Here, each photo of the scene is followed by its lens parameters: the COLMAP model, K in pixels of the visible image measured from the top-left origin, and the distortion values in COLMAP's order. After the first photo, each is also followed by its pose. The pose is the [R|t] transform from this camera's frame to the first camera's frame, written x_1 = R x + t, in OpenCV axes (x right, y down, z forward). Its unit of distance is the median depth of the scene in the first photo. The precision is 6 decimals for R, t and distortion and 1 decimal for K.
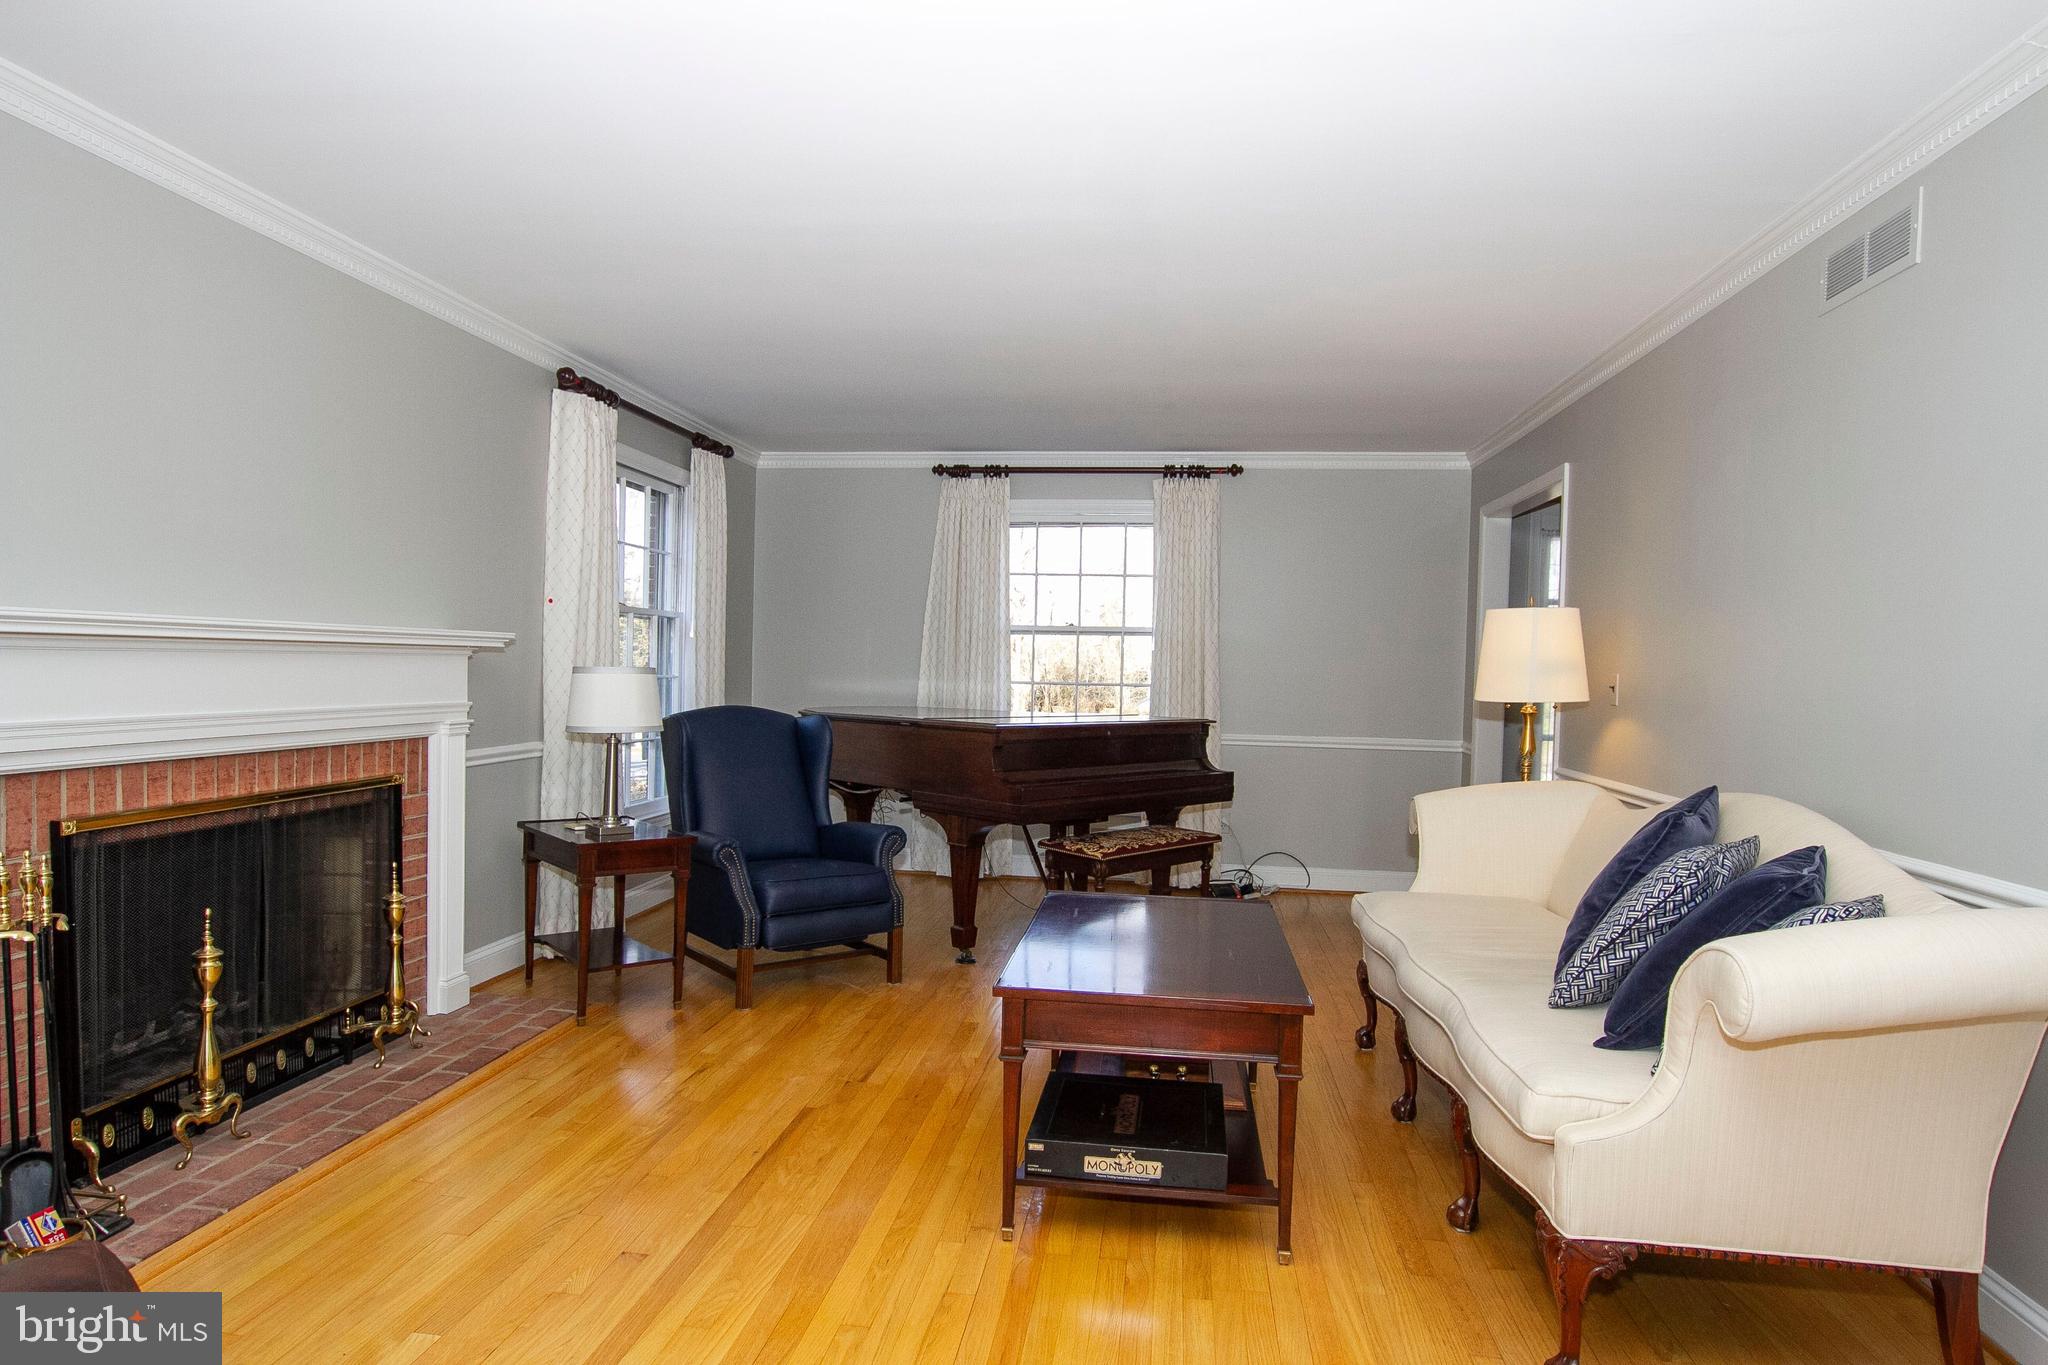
lens RADIAL K [[957.1, 0, 1022.3], [0, 957.1, 687.4], [0, 0, 1]] dist [-0.022568, 0.000081]
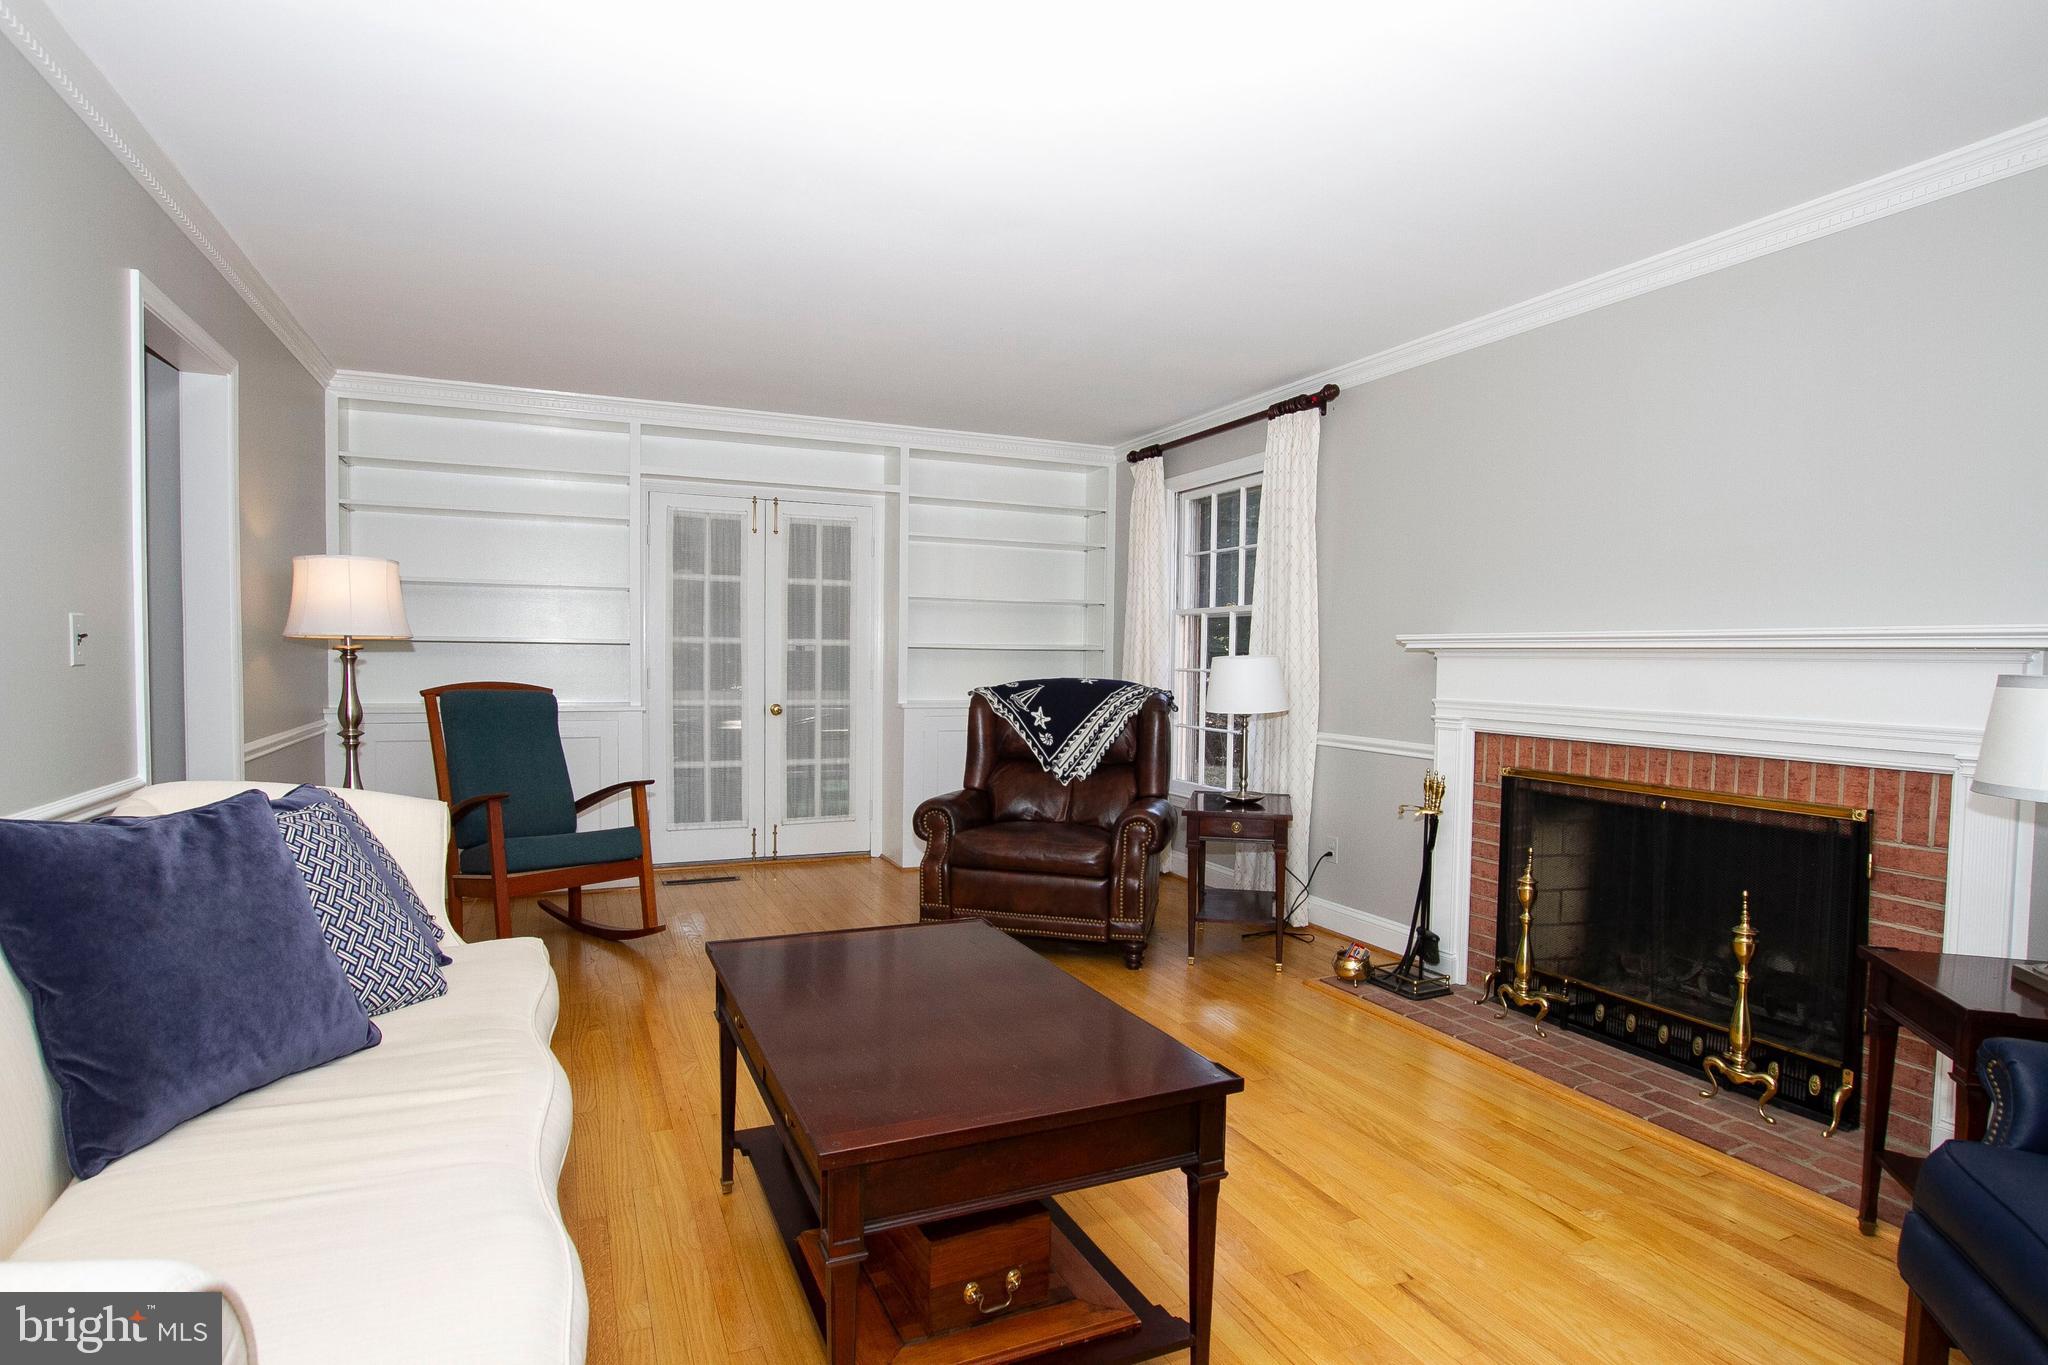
lens RADIAL K [[957.1, 0, 1022.3], [0, 957.1, 687.4], [0, 0, 1]] dist [-0.022568, 0.000081]
pose [[-0.810794, 0.005404, -0.585306, 0.444634], [-0.027654, 0.998487, 0.047526, -0.035186], [0.584678, 0.054720, -0.809418, 1.400443]]
